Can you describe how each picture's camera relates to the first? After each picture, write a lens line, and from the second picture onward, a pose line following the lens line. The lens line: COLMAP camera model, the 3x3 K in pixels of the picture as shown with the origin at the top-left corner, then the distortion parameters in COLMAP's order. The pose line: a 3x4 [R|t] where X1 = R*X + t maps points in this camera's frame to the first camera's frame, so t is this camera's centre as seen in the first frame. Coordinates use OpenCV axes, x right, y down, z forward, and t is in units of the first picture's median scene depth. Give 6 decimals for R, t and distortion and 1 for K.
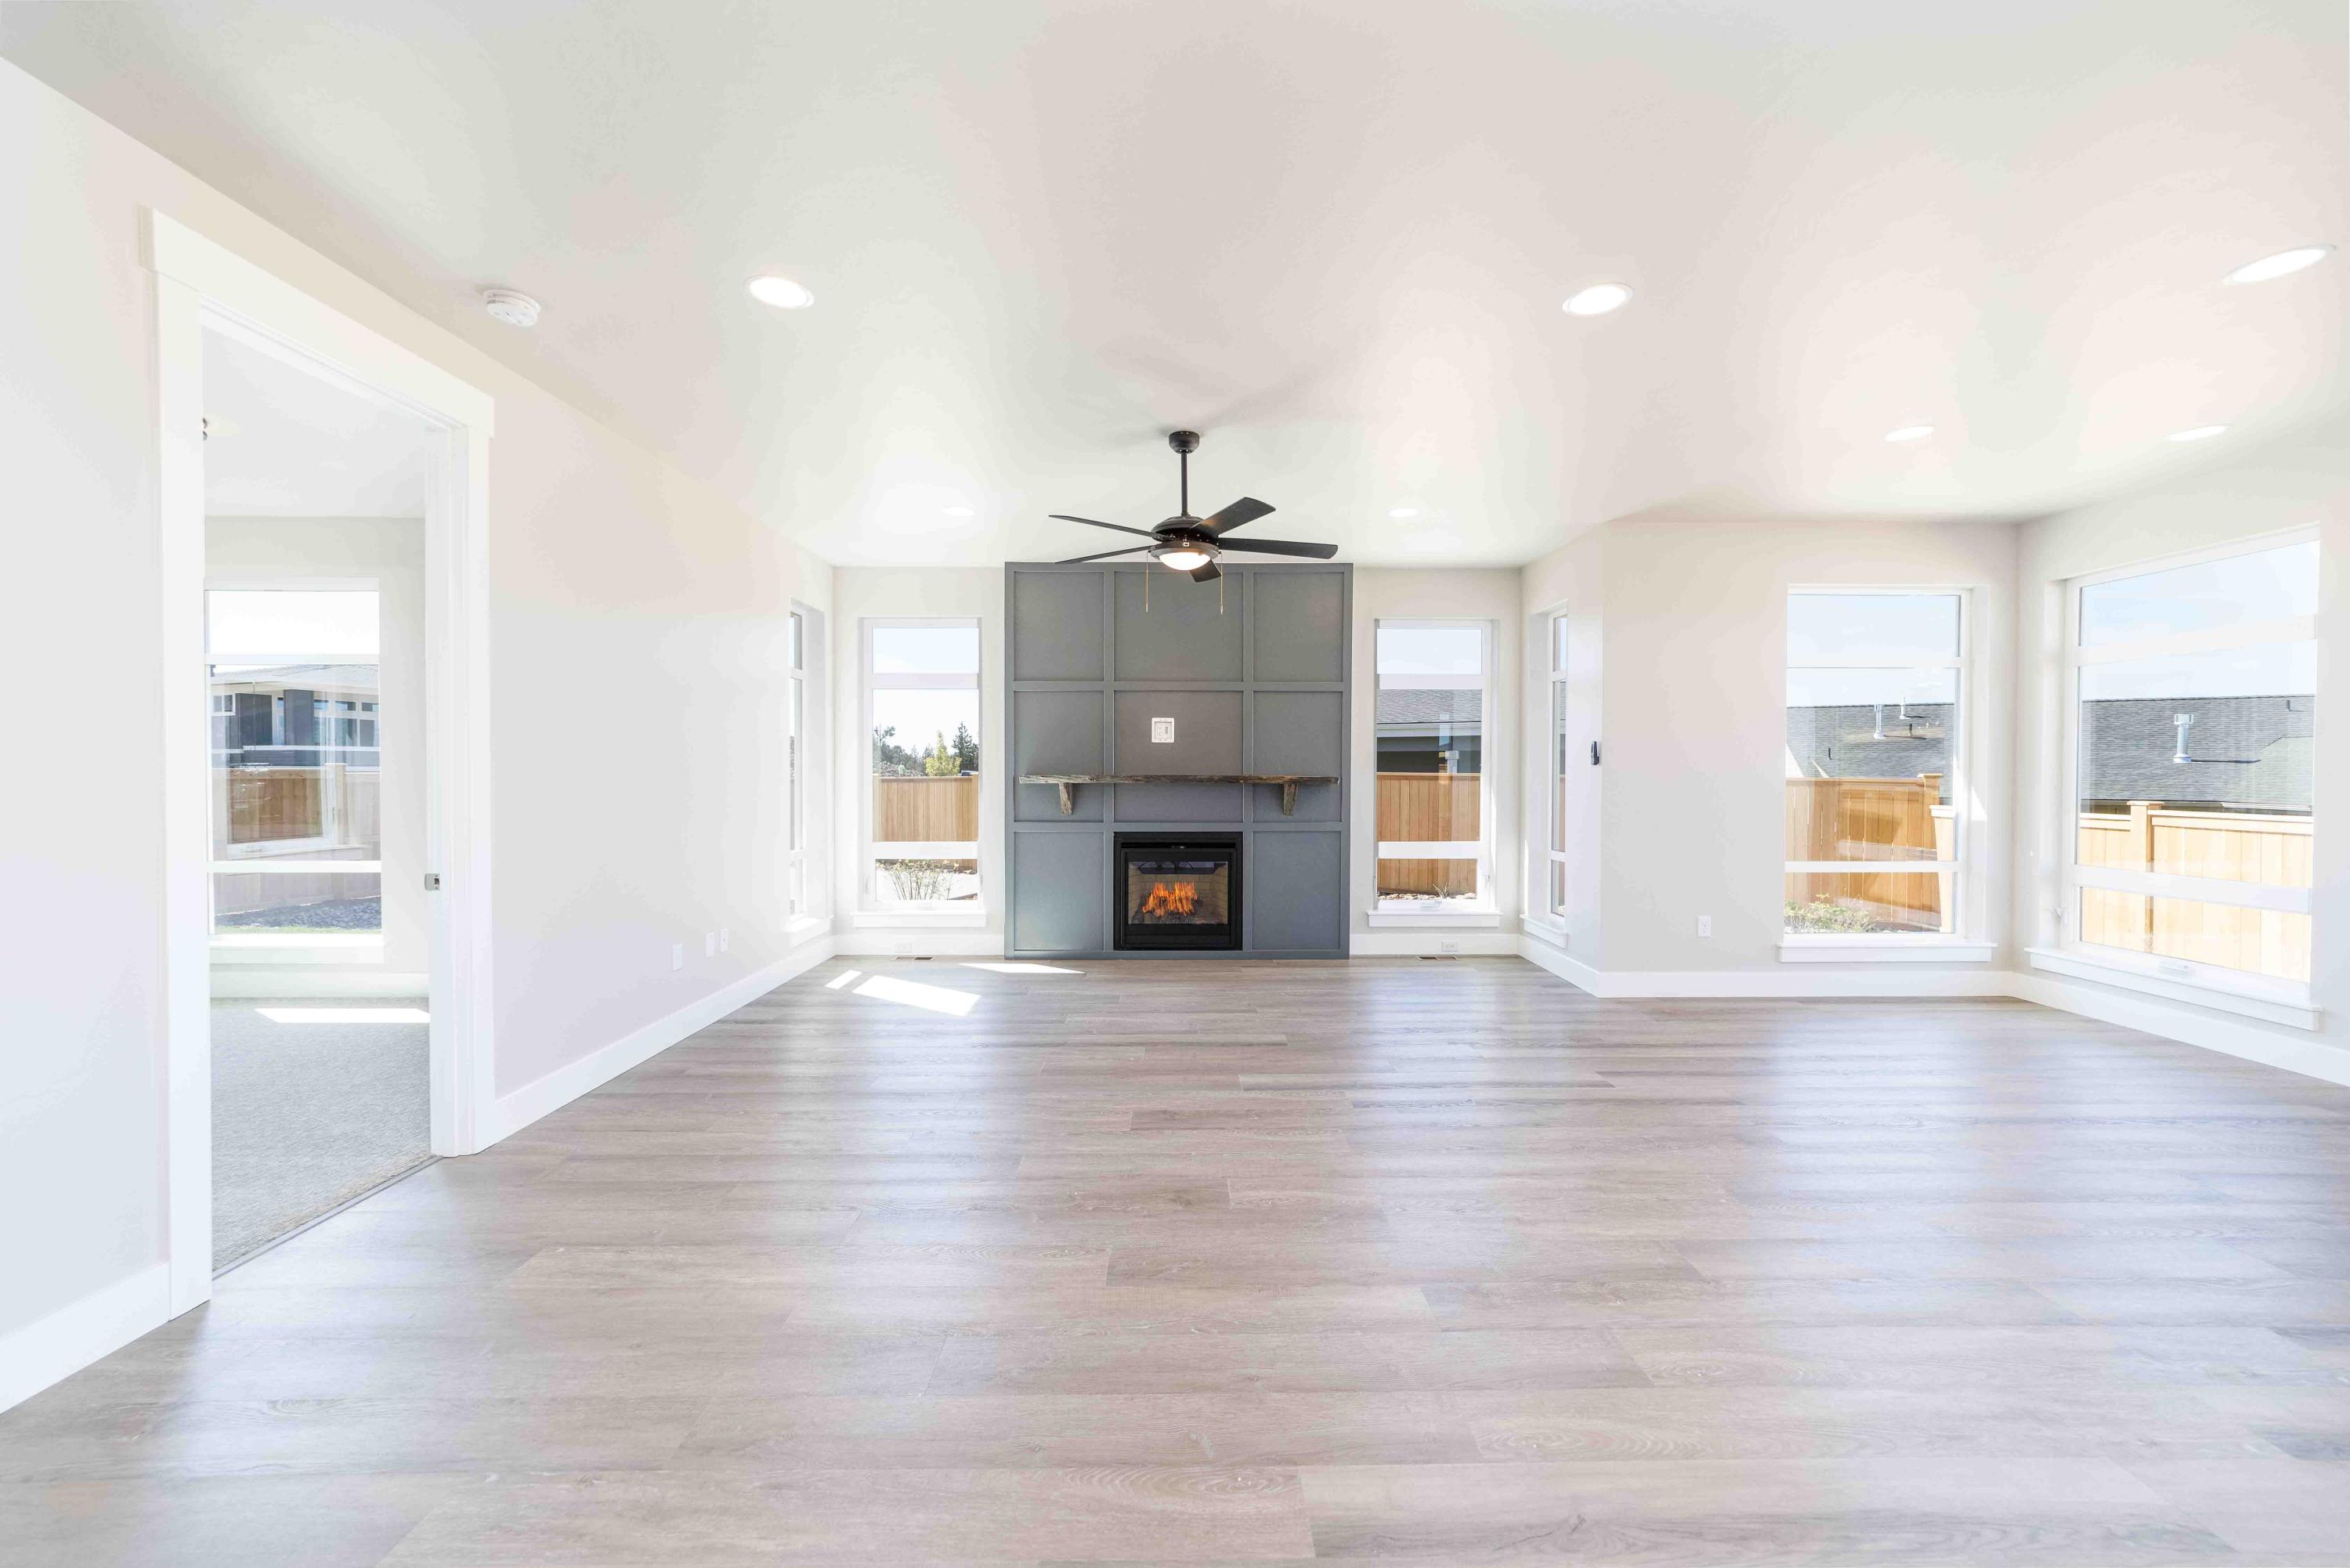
lens RADIAL K [[905.7, 0, 1175.7], [0, 905.7, 781.1], [0, 0, 1]] dist [-0.009767, 0.002767]
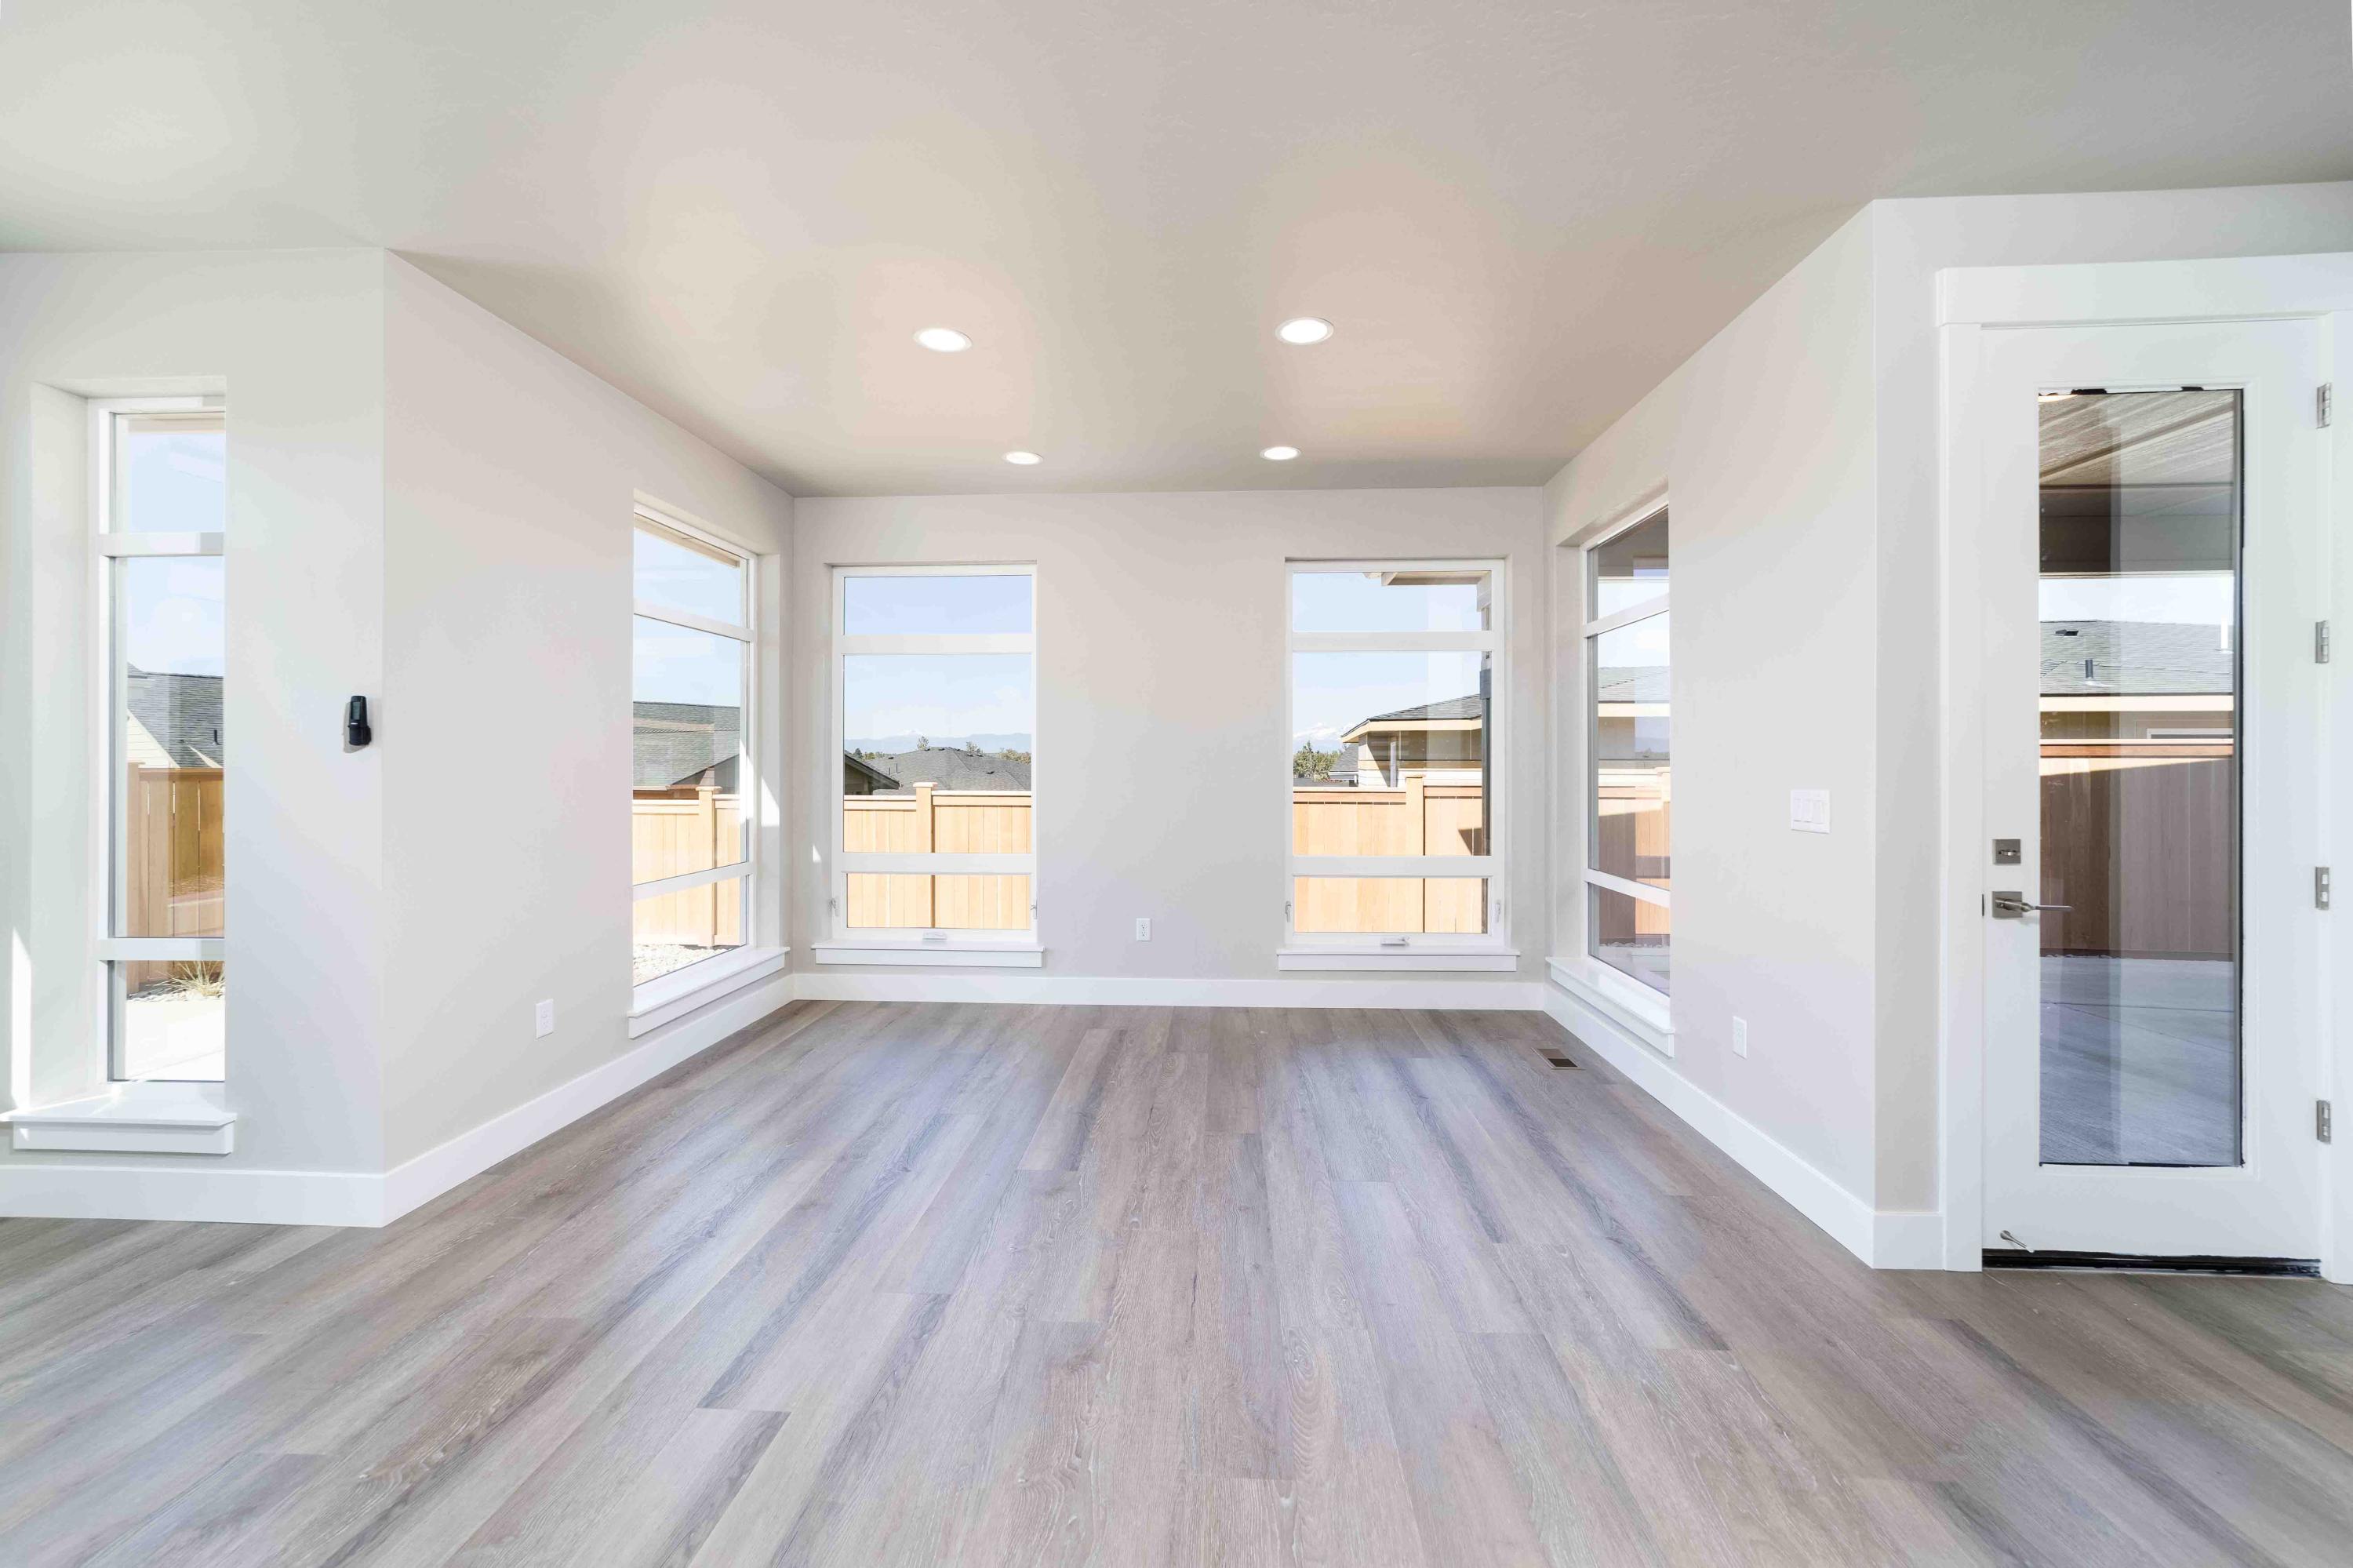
lens RADIAL K [[907.0, 0, 1178.9], [0, 907.0, 767.0], [0, 0, 1]] dist [-0.009767, 0.002767]
pose [[0.058348, -0.006381, 0.998276, 0.012922], [0.008687, 0.999945, 0.005884, -0.003863], [-0.998259, 0.008329, 0.058400, 0.453912]]
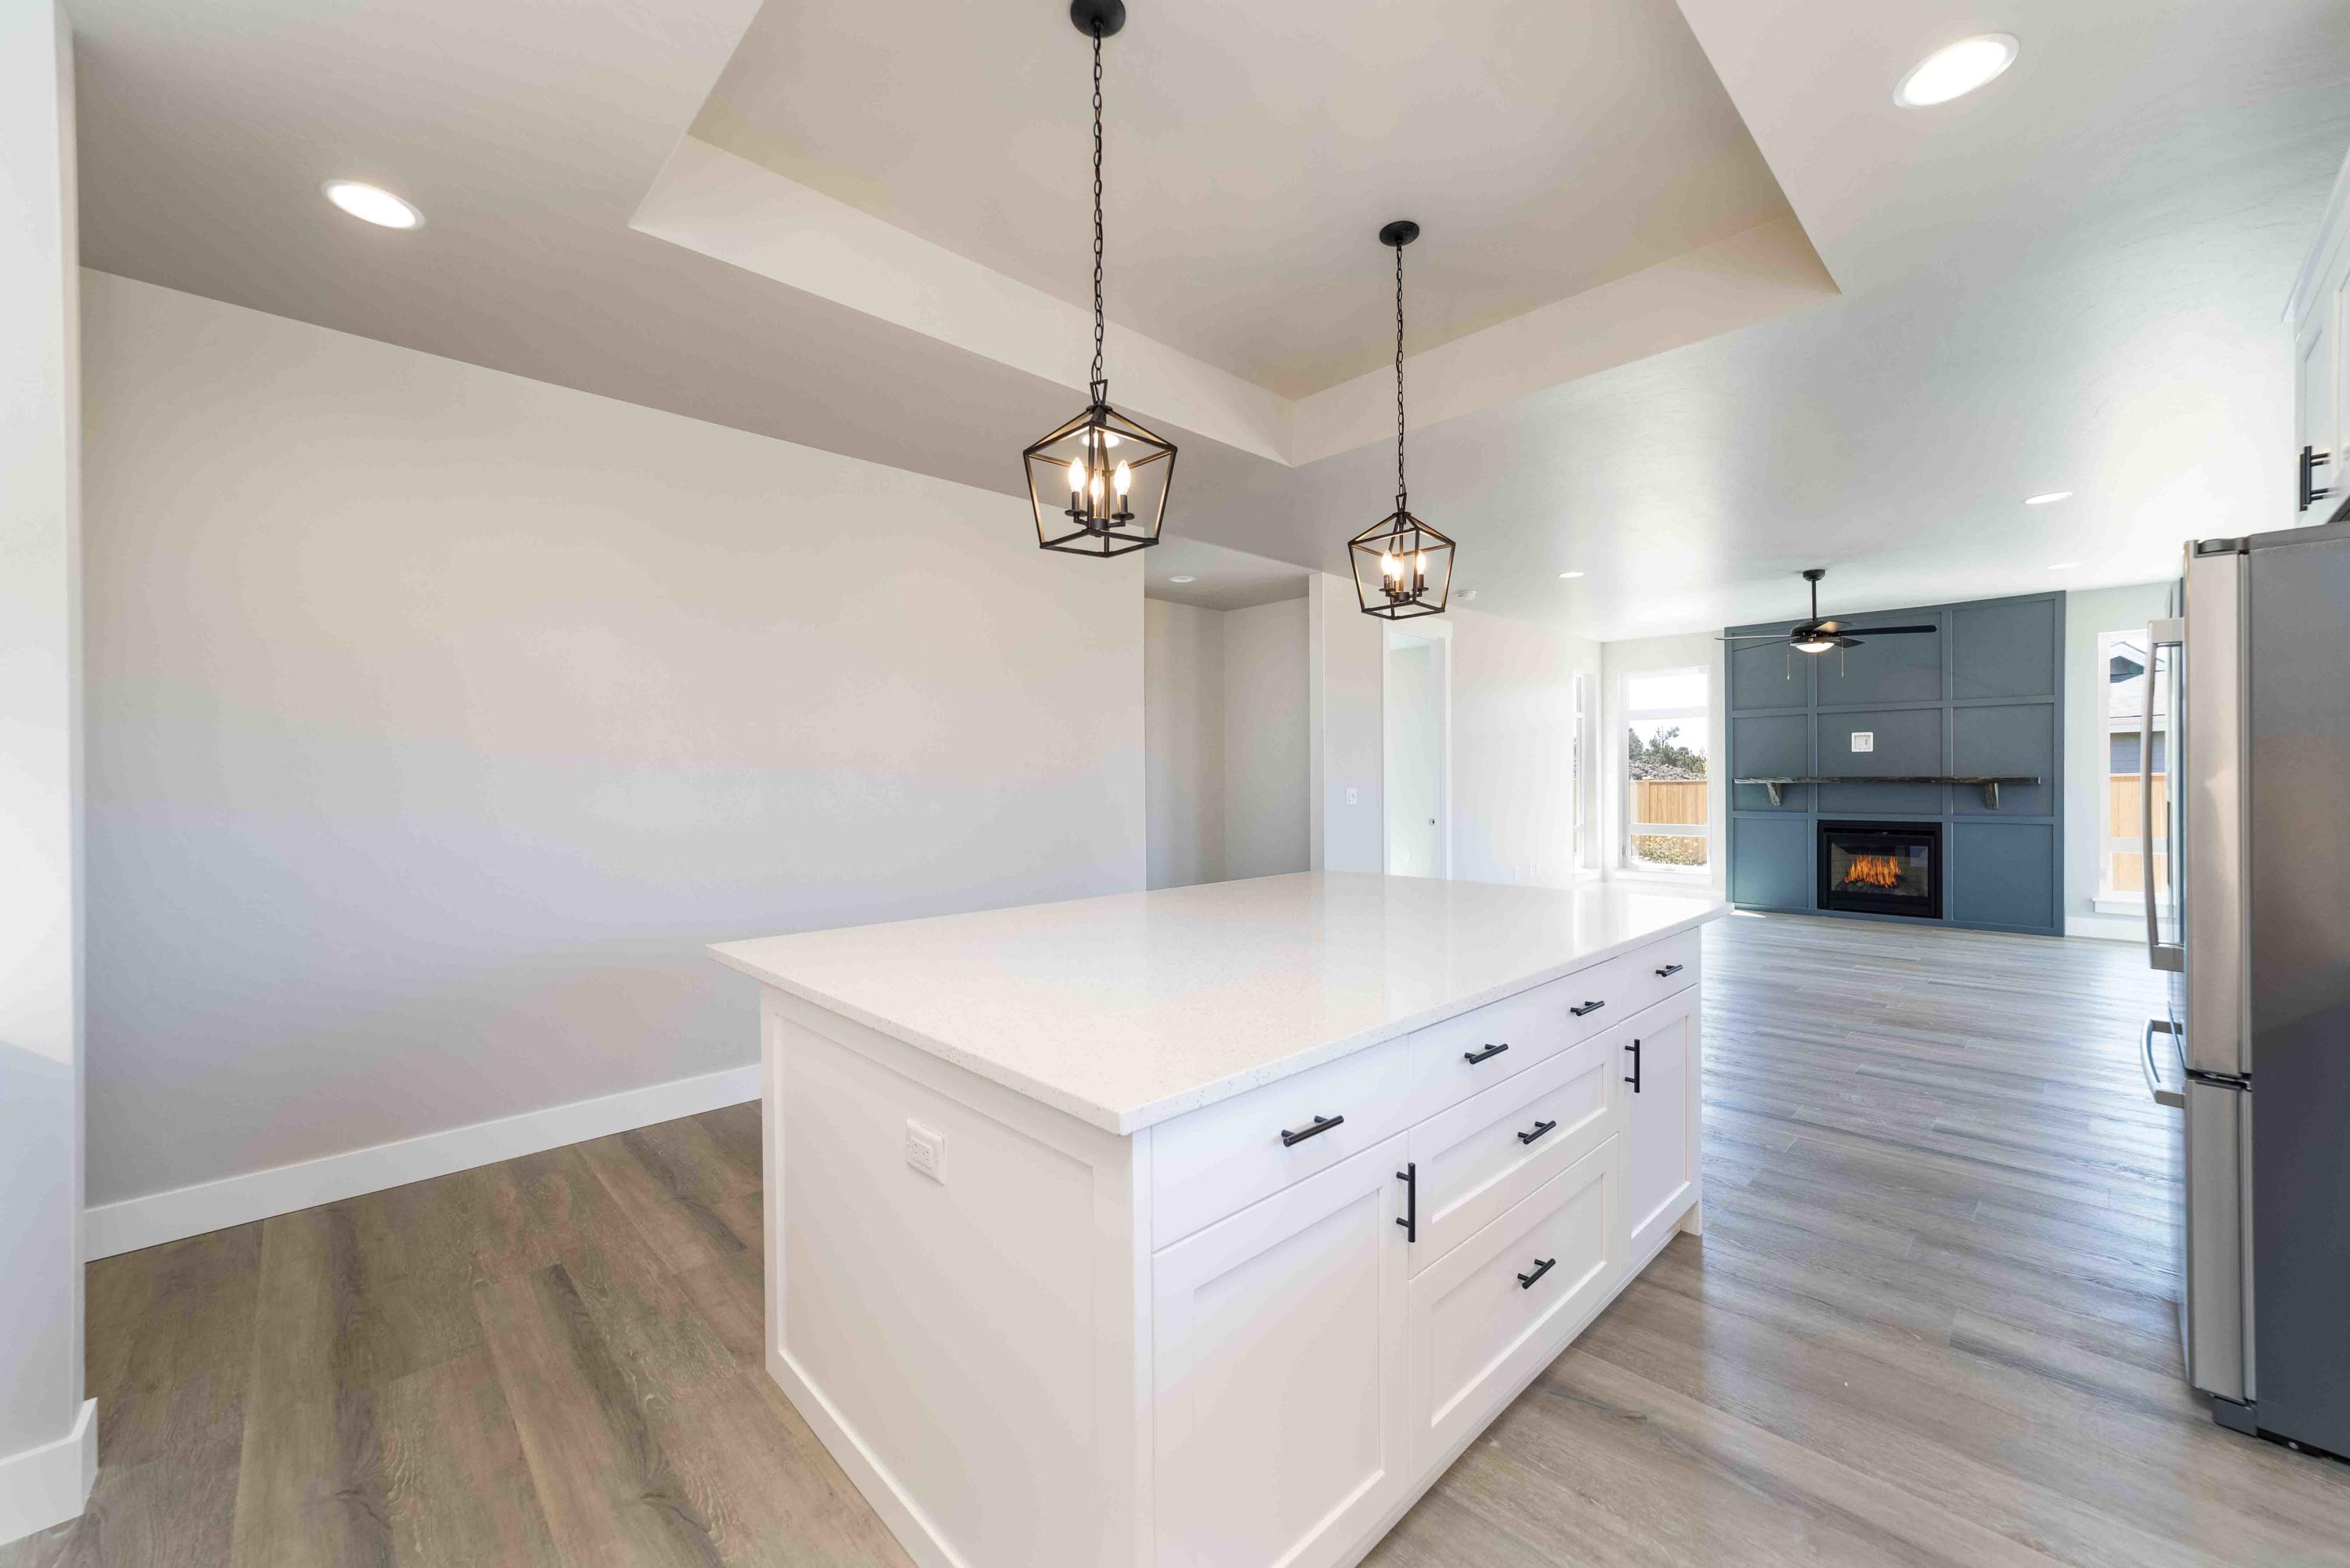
lens RADIAL K [[905.7, 0, 1177.6], [0, 905.7, 783.0], [0, 0, 1]] dist [-0.009767, 0.002767]
pose [[0.689836, -0.003137, -0.723959, 0.244039], [0.000893, 0.999994, -0.003483, 0.005730], [0.723965, 0.001756, 0.689834, -0.599726]]
